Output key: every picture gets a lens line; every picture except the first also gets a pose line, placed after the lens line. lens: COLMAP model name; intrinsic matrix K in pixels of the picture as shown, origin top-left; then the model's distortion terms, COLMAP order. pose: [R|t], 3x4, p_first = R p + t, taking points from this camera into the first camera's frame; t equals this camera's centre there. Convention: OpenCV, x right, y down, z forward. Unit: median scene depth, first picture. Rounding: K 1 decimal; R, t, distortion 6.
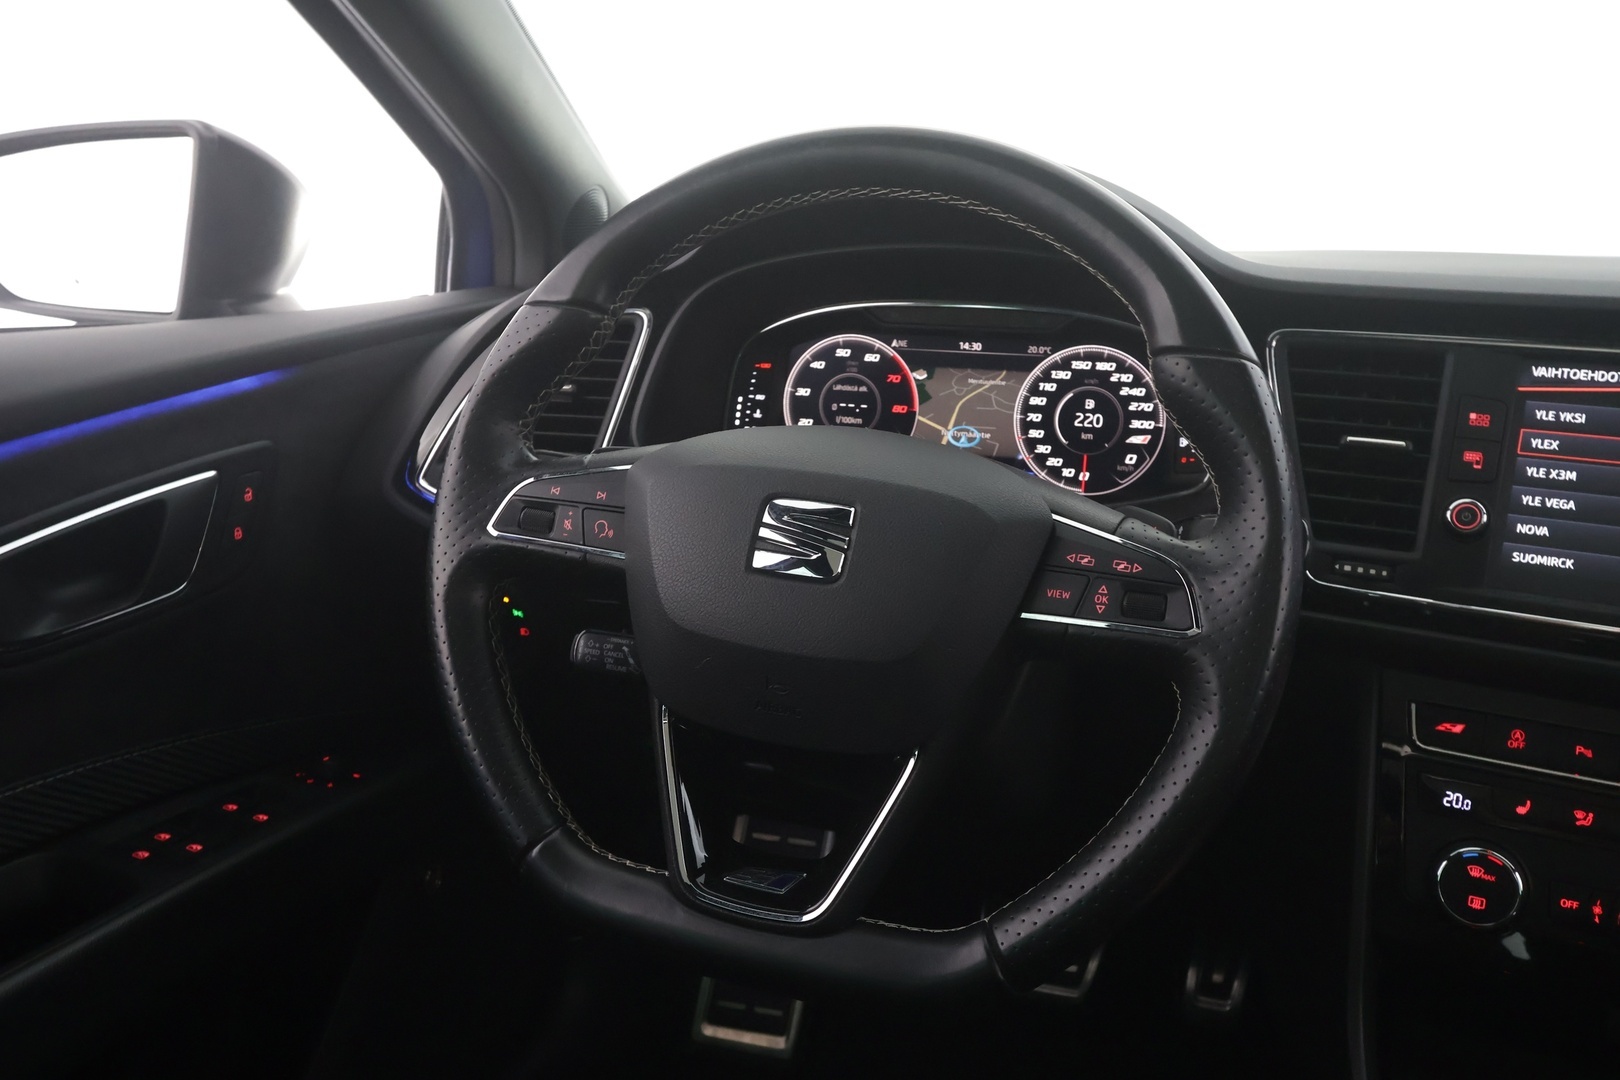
lens RADIAL K [[1260.8, 0, 806.8], [0, 1260.8, 537.3], [0, 0, 1]] dist [-0.018267, 0.027641]
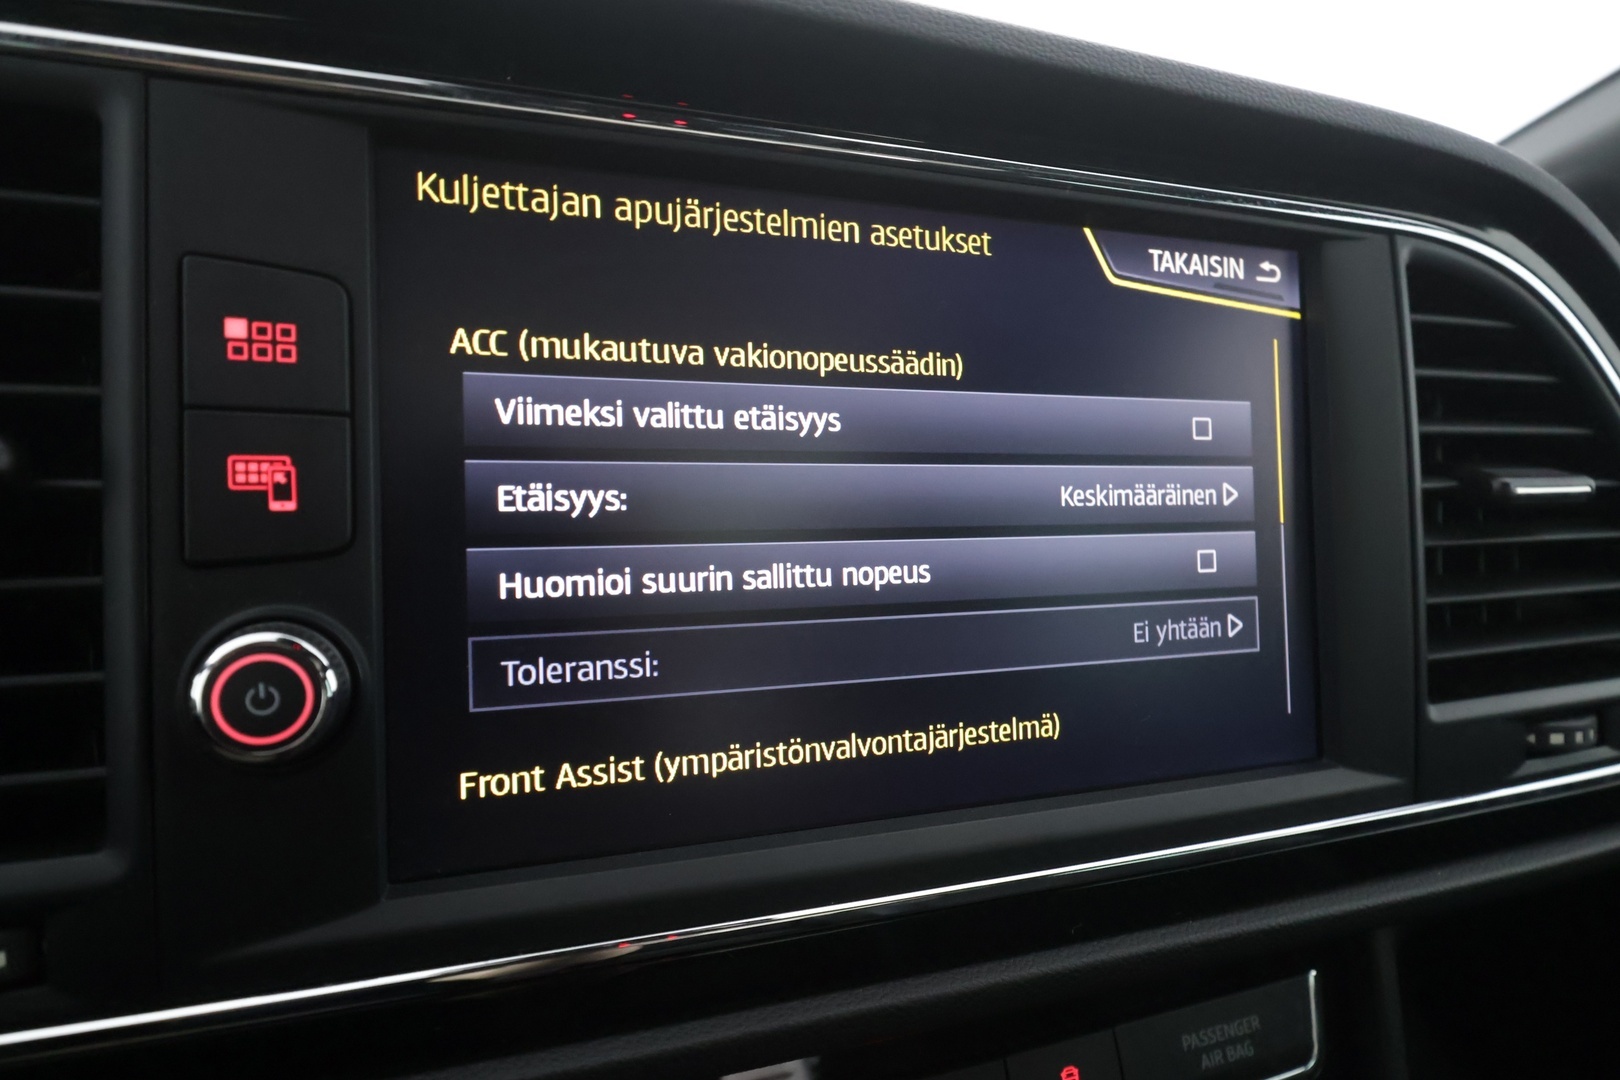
lens RADIAL K [[934.9, 0, 818.3], [0, 934.9, 551.9], [0, 0, 1]] dist [0.008068, -0.004174]
pose [[0.664595, -0.169805, 0.727653, 0.350931], [0.133507, 0.985150, 0.107957, -0.040222], [-0.735179, 0.025399, 0.677396, 0.587702]]
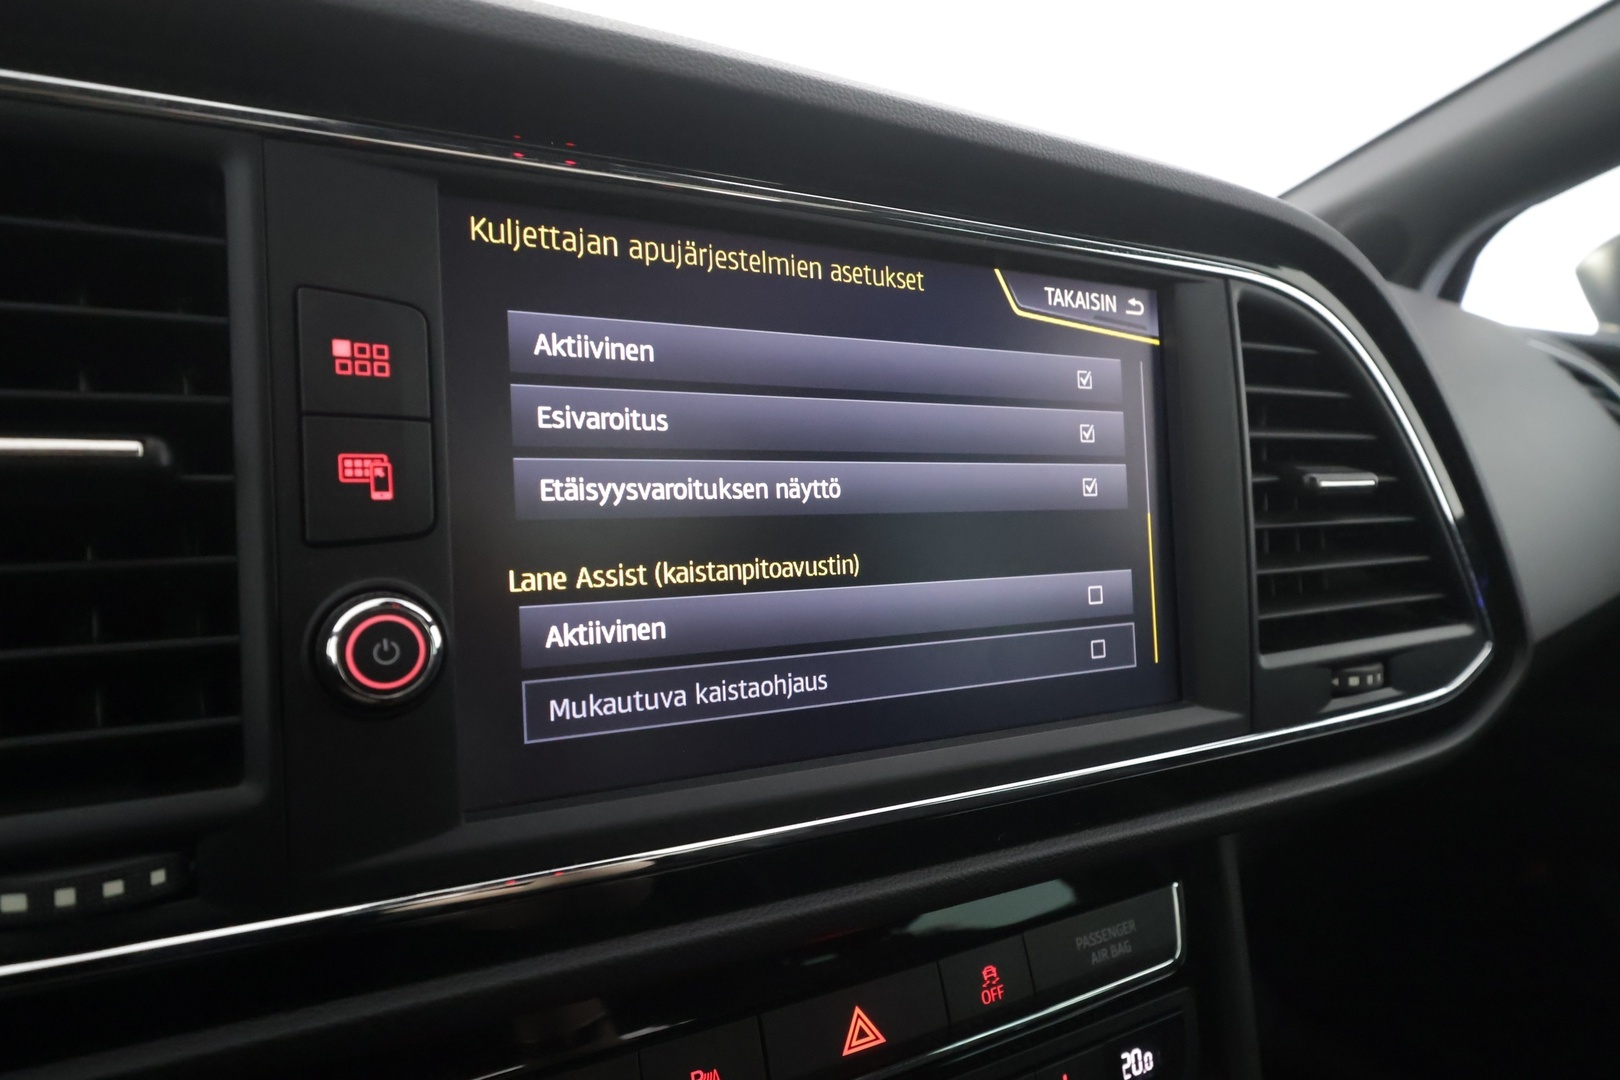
lens RADIAL K [[976.4, 0, 808.7], [0, 976.4, 548.6], [0, 0, 1]] dist [-0.003372, 0.000802]
pose [[0.548394, -0.171399, 0.818466, 0.288336], [0.129714, 0.984357, 0.119227, -0.044830], [-0.826098, 0.040783, 0.562048, 0.578032]]
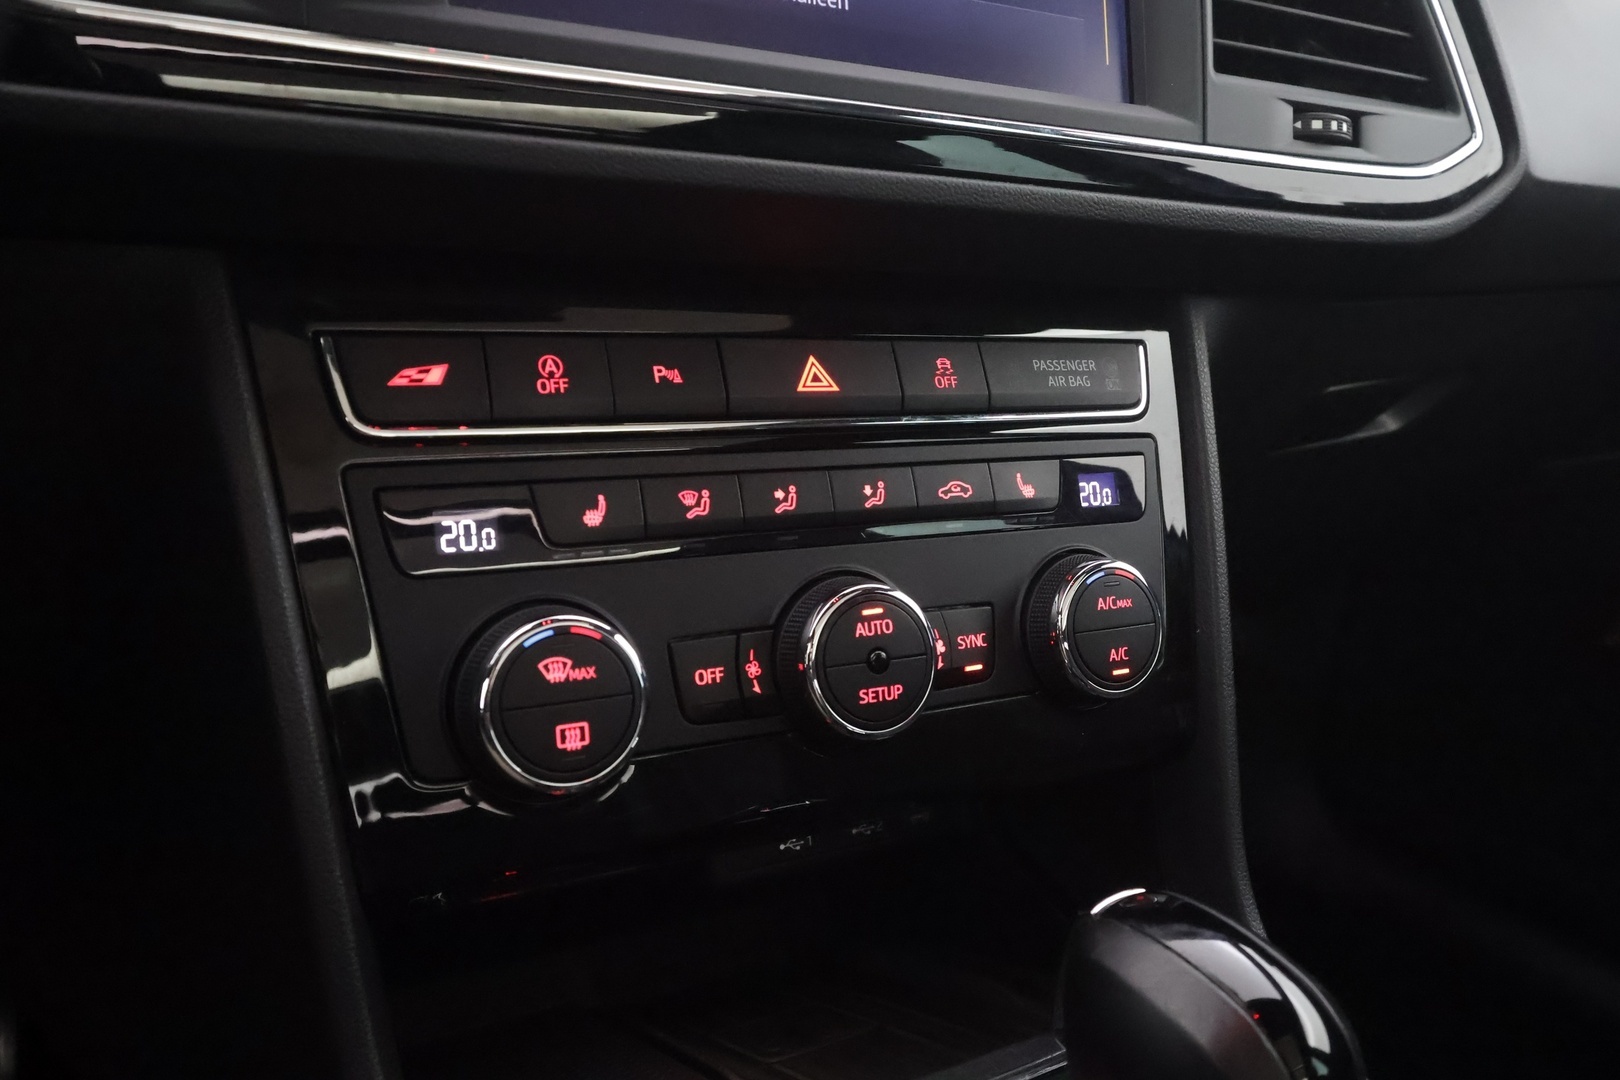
lens RADIAL K [[1260.8, 0, 811.9], [0, 1260.8, 555.6], [0, 0, 1]] dist [-0.018267, 0.027641]
pose [[0.541786, -0.215601, 0.812394, 0.175044], [0.136868, 0.976271, 0.167815, 0.125261], [-0.829298, 0.020271, 0.558439, 0.514997]]
